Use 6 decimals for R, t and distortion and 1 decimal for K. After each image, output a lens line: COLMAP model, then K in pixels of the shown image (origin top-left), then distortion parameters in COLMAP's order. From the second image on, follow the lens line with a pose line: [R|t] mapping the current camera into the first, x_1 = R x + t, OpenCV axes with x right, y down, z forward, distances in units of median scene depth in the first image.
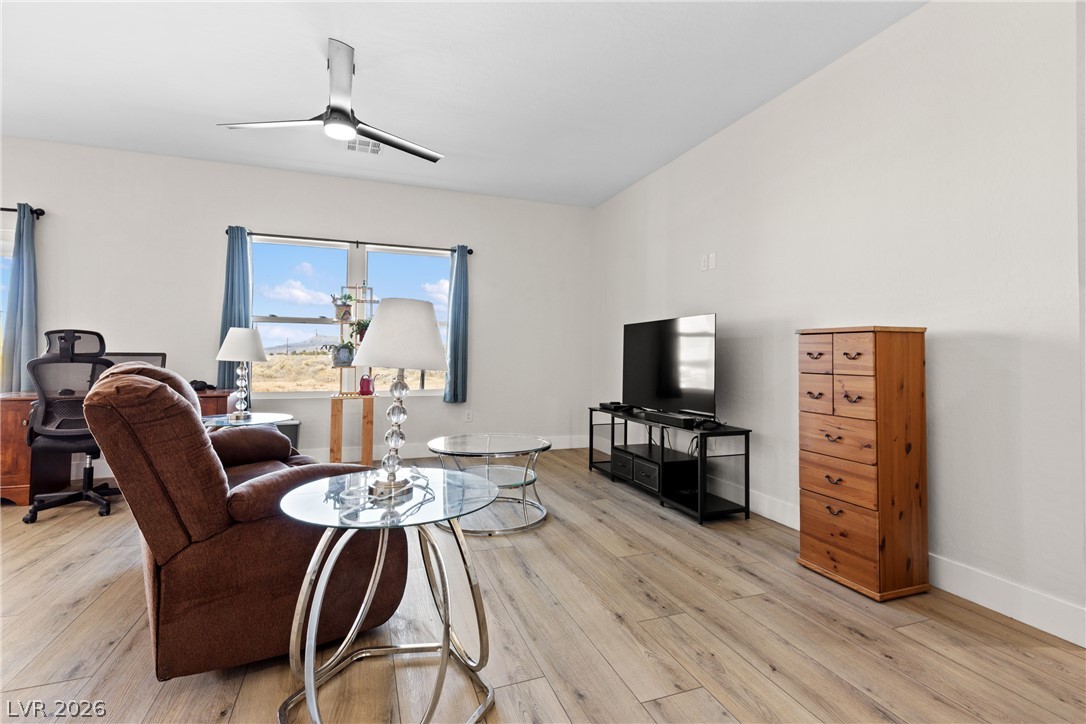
lens RADIAL K [[485.3, 0, 546.8], [0, 485.3, 356.6], [0, 0, 1]] dist [0.003735, 0.000188]
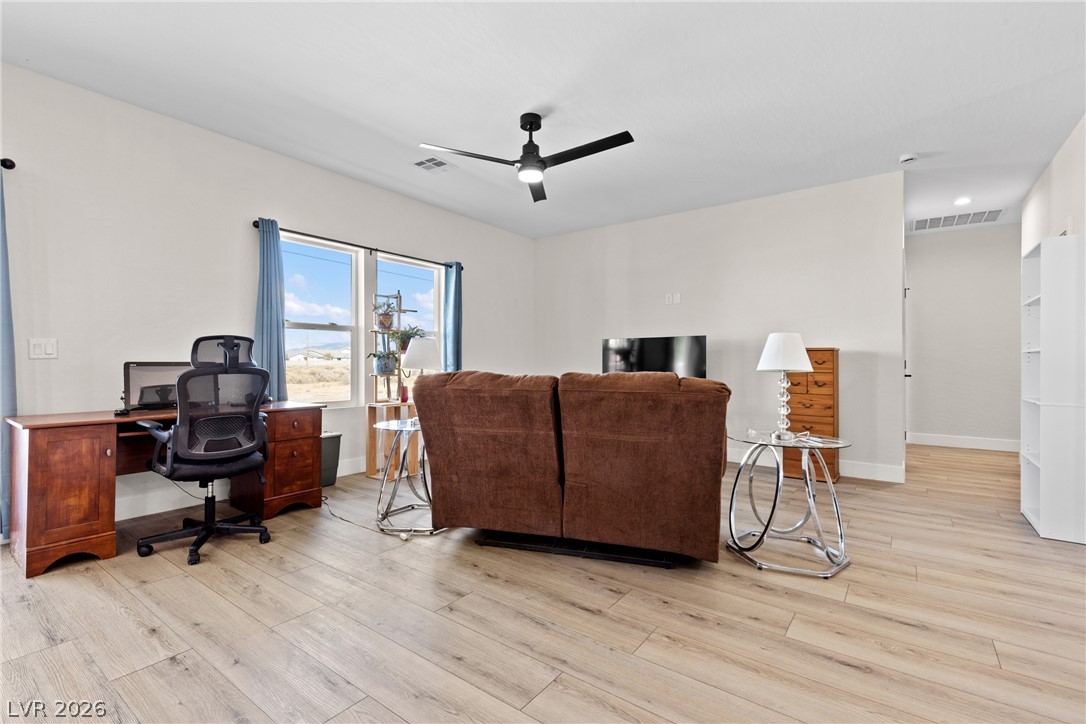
lens RADIAL K [[485.3, 0, 547.6], [0, 485.3, 363.8], [0, 0, 1]] dist [0.003735, 0.000188]
pose [[0.842698, -0.005855, 0.538355, -0.957224], [0.005073, 0.999983, 0.002934, -0.004644], [-0.538362, 0.000259, 0.842713, -0.035652]]
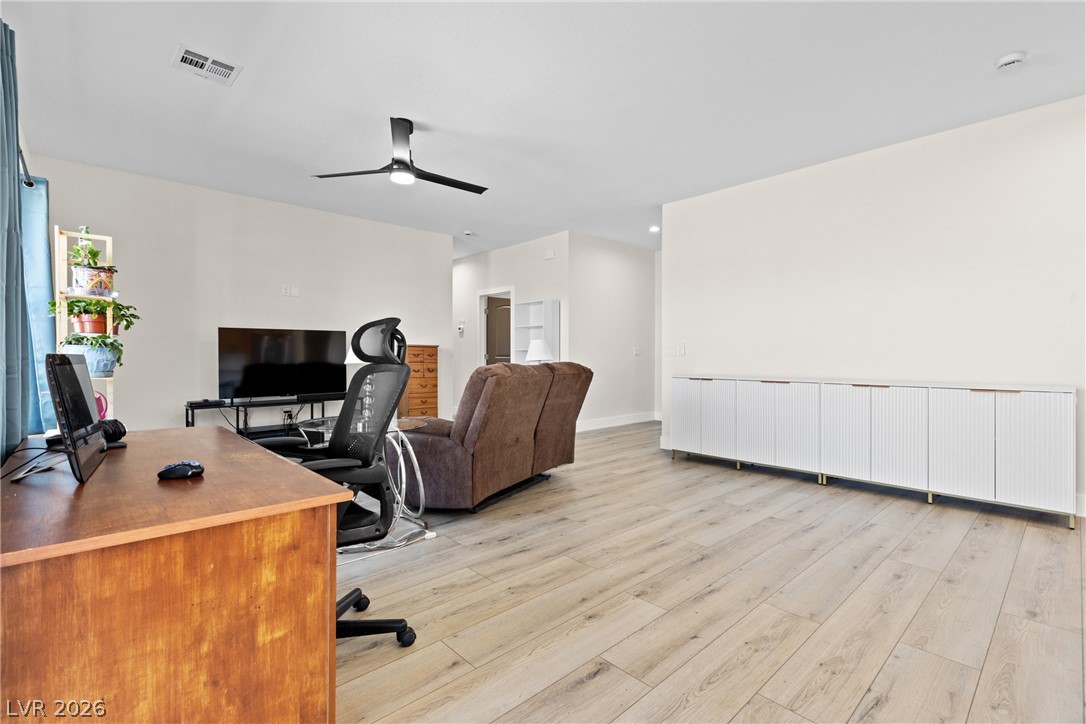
lens RADIAL K [[490.7, 0, 545.5], [0, 490.7, 355.4], [0, 0, 1]] dist [0.012615, -0.003574]
pose [[-0.366041, -0.005665, 0.930581, -1.609119], [-0.002604, 0.999984, 0.005063, -0.011993], [-0.930595, -0.000570, -0.366050, 1.022039]]
